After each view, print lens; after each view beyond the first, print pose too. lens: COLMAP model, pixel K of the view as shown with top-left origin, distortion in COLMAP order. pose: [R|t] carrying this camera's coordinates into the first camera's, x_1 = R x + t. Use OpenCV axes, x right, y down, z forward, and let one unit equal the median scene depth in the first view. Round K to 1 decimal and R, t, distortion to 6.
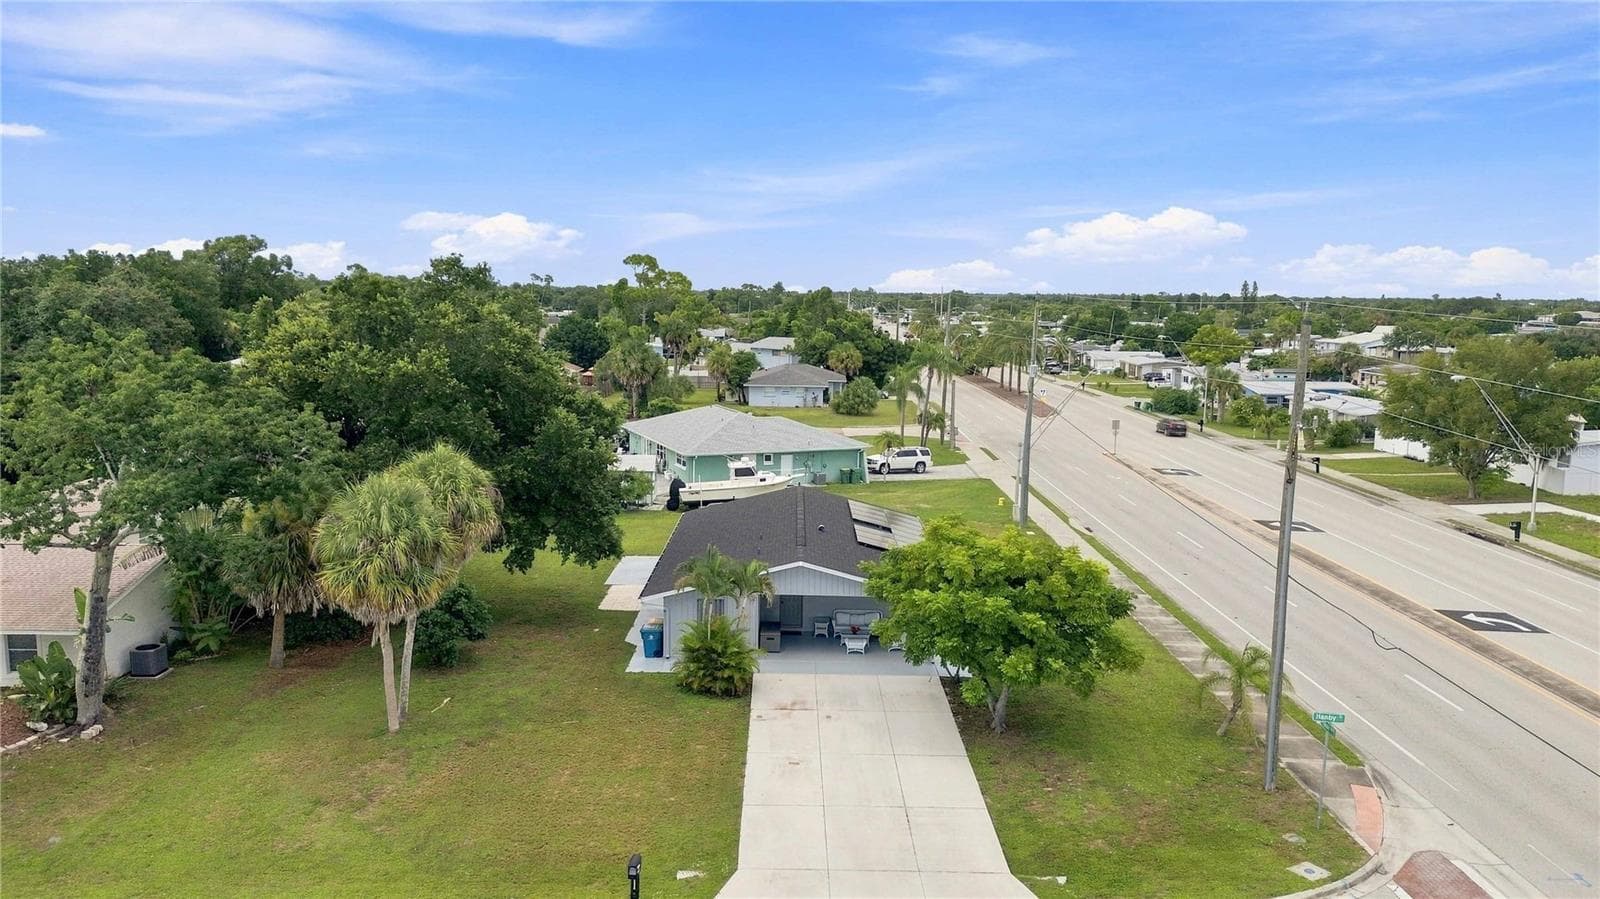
lens RADIAL K [[1133.3, 0, 798.7], [0, 1133.3, 454.4], [0, 0, 1]] dist [0.067671, -0.063239]
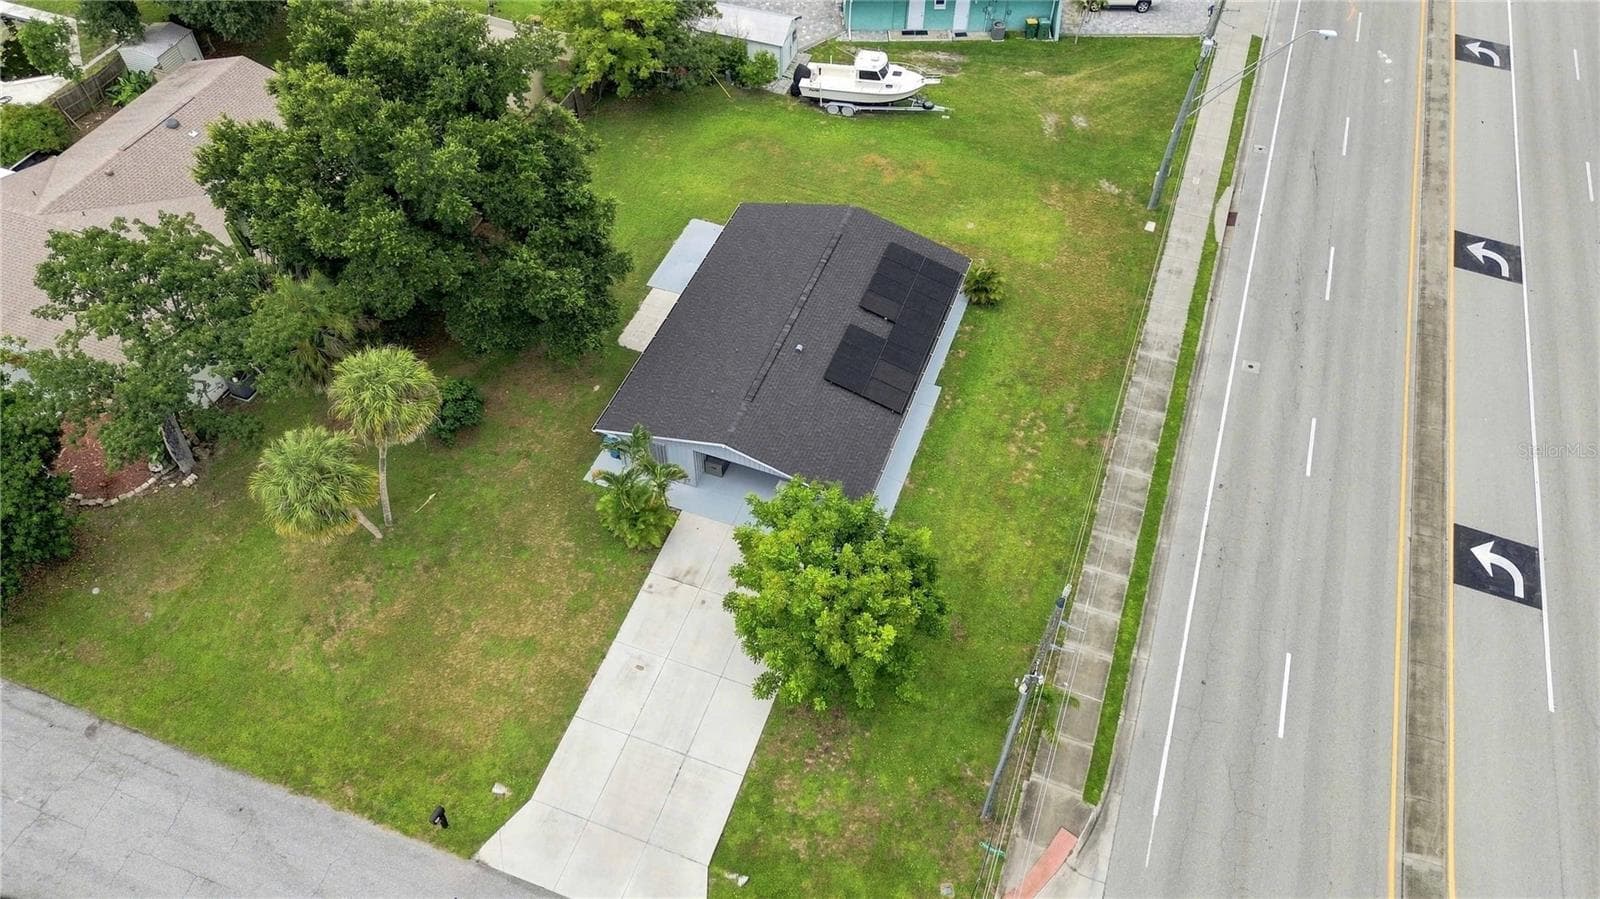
lens RADIAL K [[1133.3, 0, 798.7], [0, 1133.3, 454.4], [0, 0, 1]] dist [0.067671, -0.063239]
pose [[0.937773, 0.263029, -0.226712, 0.339402], [-0.048194, 0.745144, 0.665160, -0.664922], [0.343889, -0.612842, 0.711452, 0.264698]]
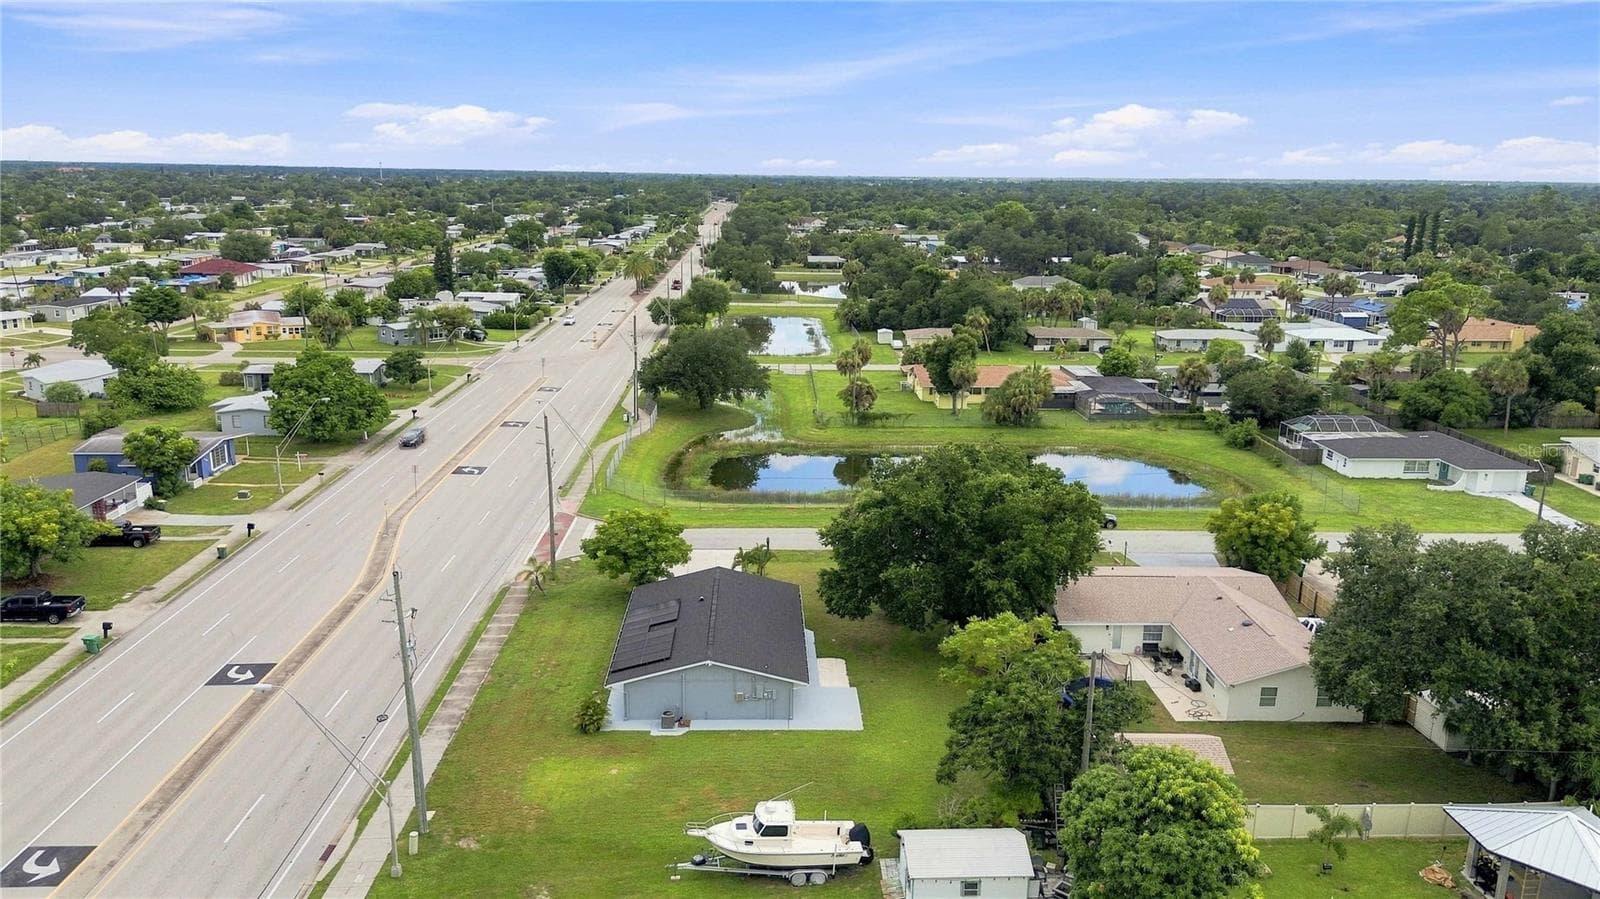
lens RADIAL K [[1133.3, 0, 798.7], [0, 1133.3, 454.4], [0, 0, 1]] dist [0.067671, -0.063239]
pose [[-0.999049, -0.018306, -0.039579, -0.062019], [-0.031762, 0.927368, 0.372801, -0.892033], [0.029880, 0.373703, -0.927067, 2.963286]]
